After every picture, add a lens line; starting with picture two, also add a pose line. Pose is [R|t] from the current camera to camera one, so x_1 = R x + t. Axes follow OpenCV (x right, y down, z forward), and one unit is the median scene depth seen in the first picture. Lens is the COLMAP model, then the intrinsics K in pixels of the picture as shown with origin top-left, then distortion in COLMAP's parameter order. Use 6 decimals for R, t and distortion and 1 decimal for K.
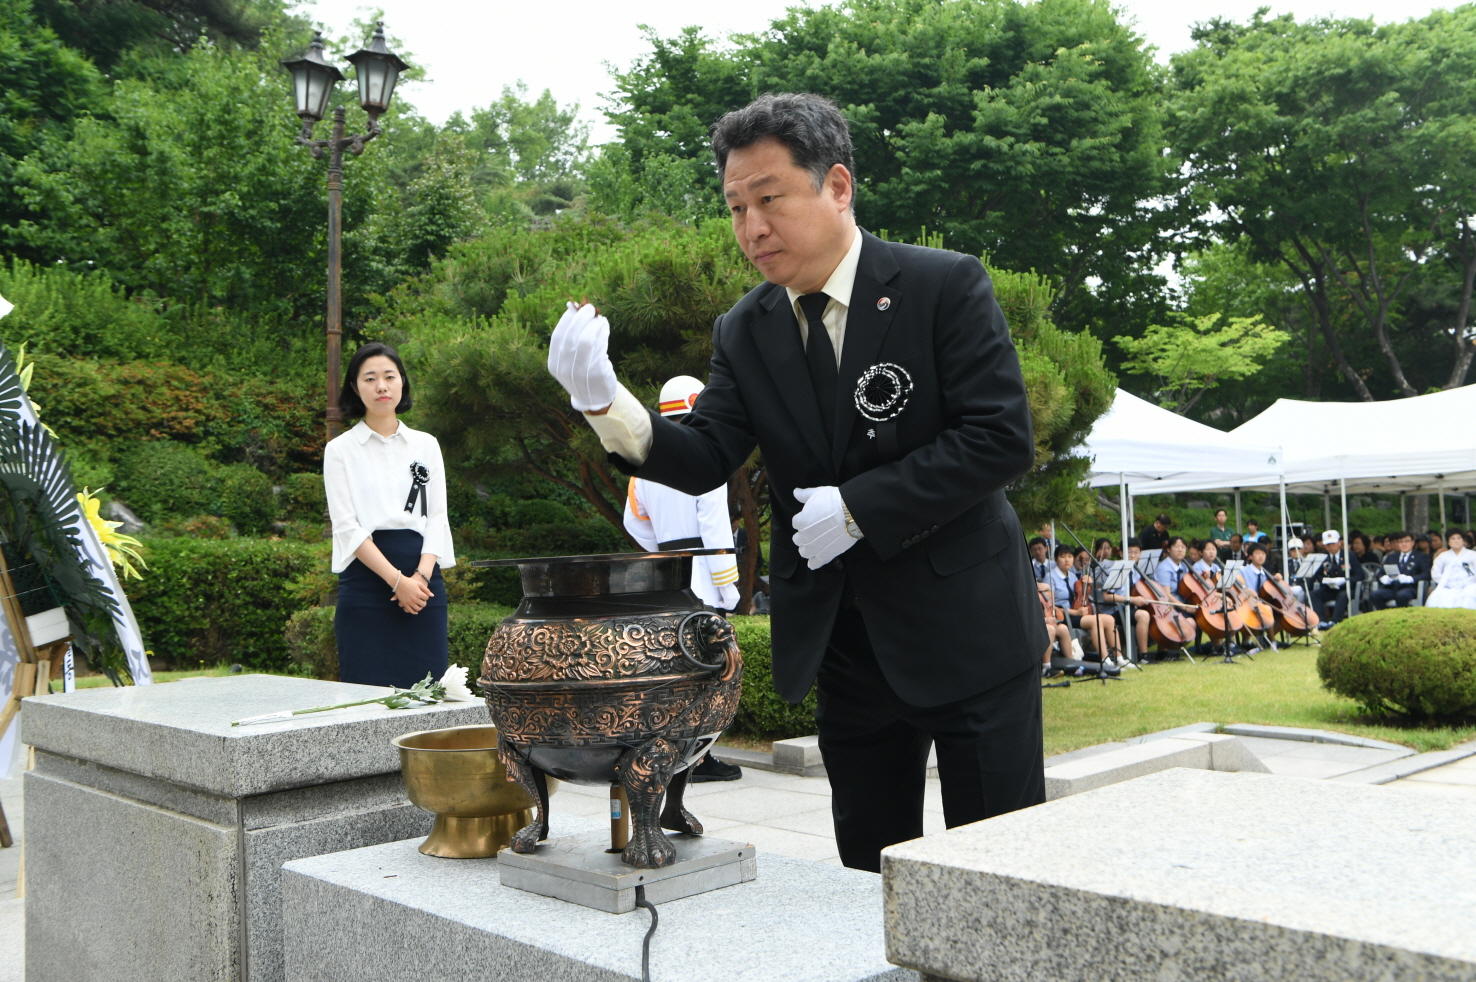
lens RADIAL K [[1410.3, 0, 749.9], [0, 1410.3, 498.1], [0, 0, 1]] dist [-0.006710, 0.081485]
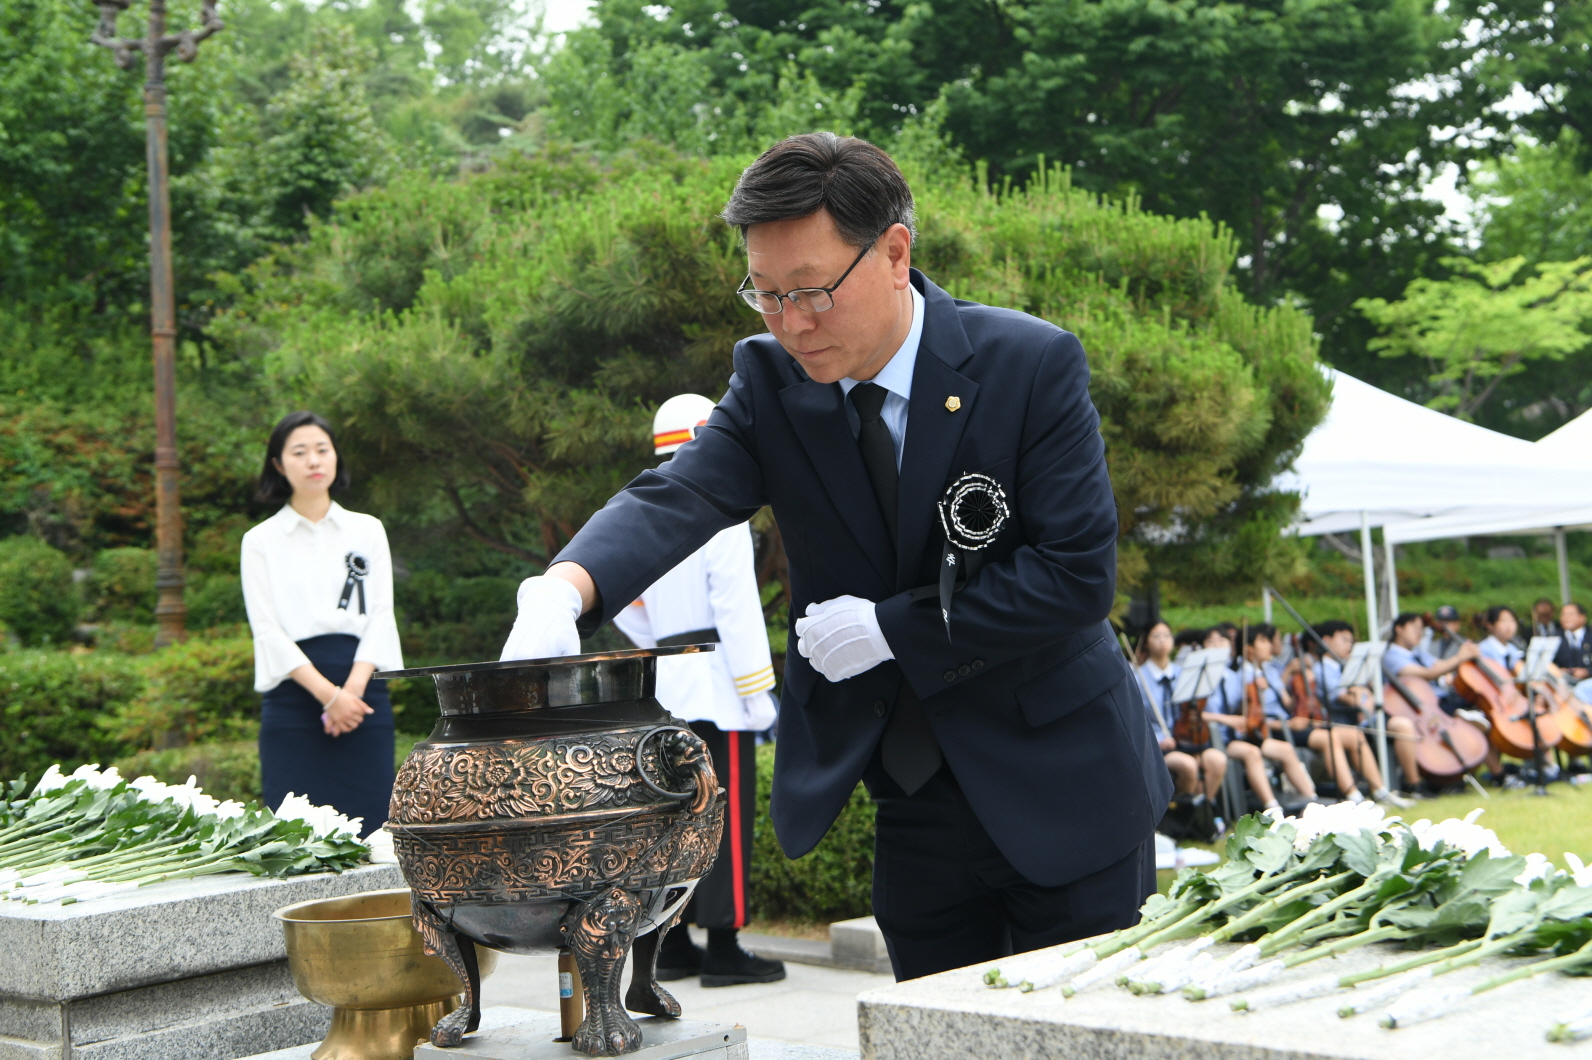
lens RADIAL K [[2176.2, 0, 808.0], [0, 2176.2, 536.1], [0, 0, 1]] dist [0.123001, 0.274170]
pose [[0.999505, -0.031271, -0.003351, 0.005505], [0.031227, 0.999435, -0.012418, -0.000884], [0.003737, 0.012307, 0.999917, -0.023347]]
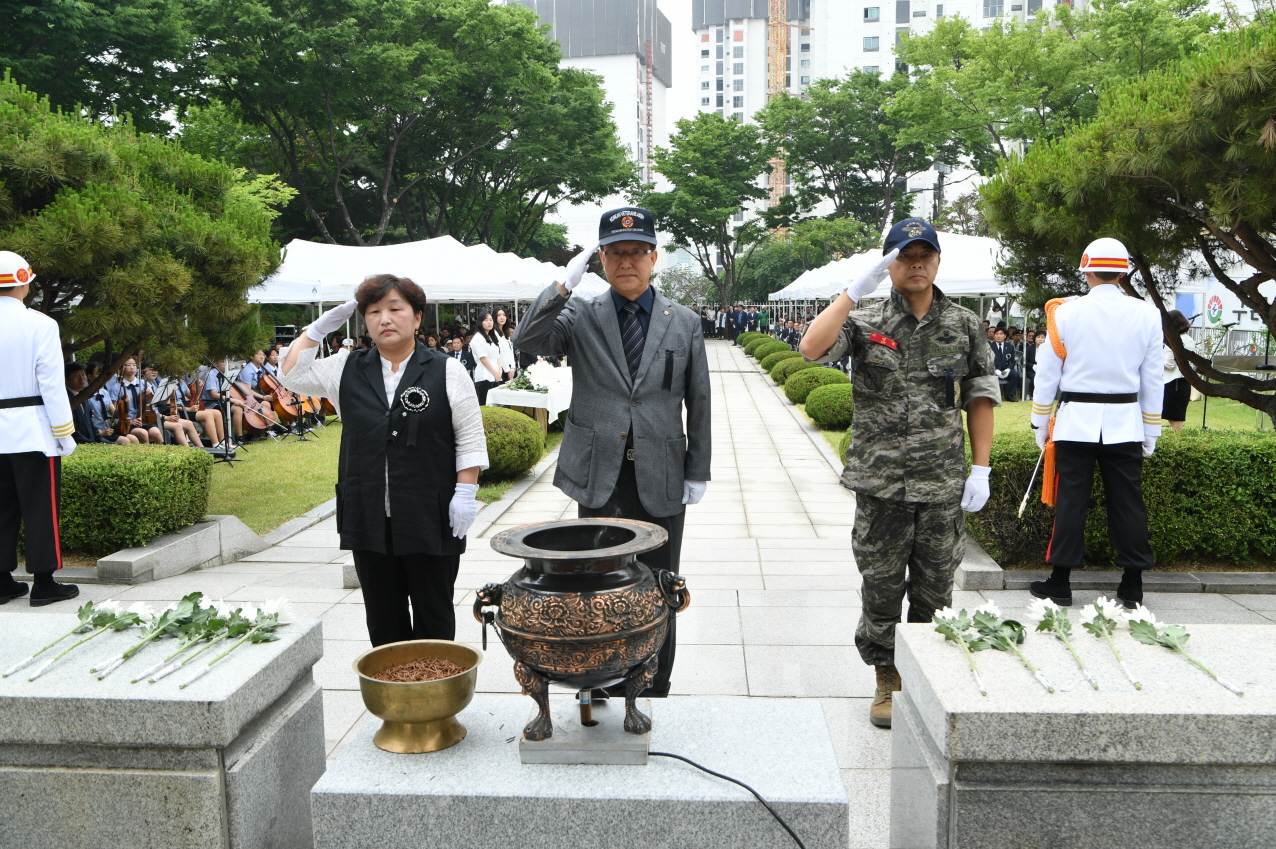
lens RADIAL K [[1046.8, 0, 640.4], [0, 1046.8, 426.6], [0, 0, 1]] dist [-0.041783, 0.040534]
pose [[0.734519, -0.053298, 0.676492, -0.088705], [-0.035688, 0.992497, 0.116945, -0.023068], [-0.677649, -0.110041, 0.727106, 0.017464]]
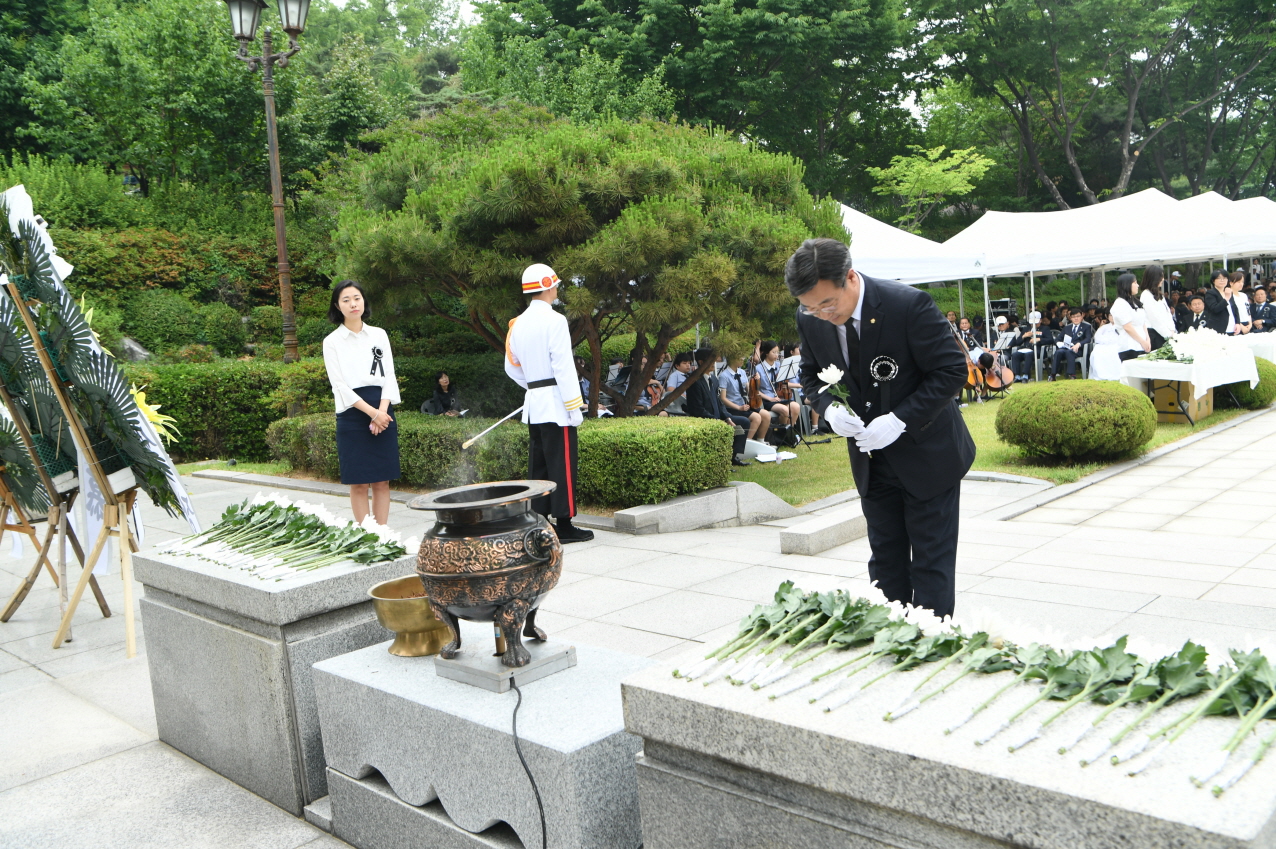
lens RADIAL K [[1077.5, 0, 647.1], [0, 1077.5, 430.8], [0, 0, 1]] dist [-0.037674, 0.049058]
pose [[0.997998, -0.054702, 0.031756, 0.007343], [0.049852, 0.989265, 0.137365, -0.023480], [-0.038929, -0.135507, 0.990011, -0.036972]]
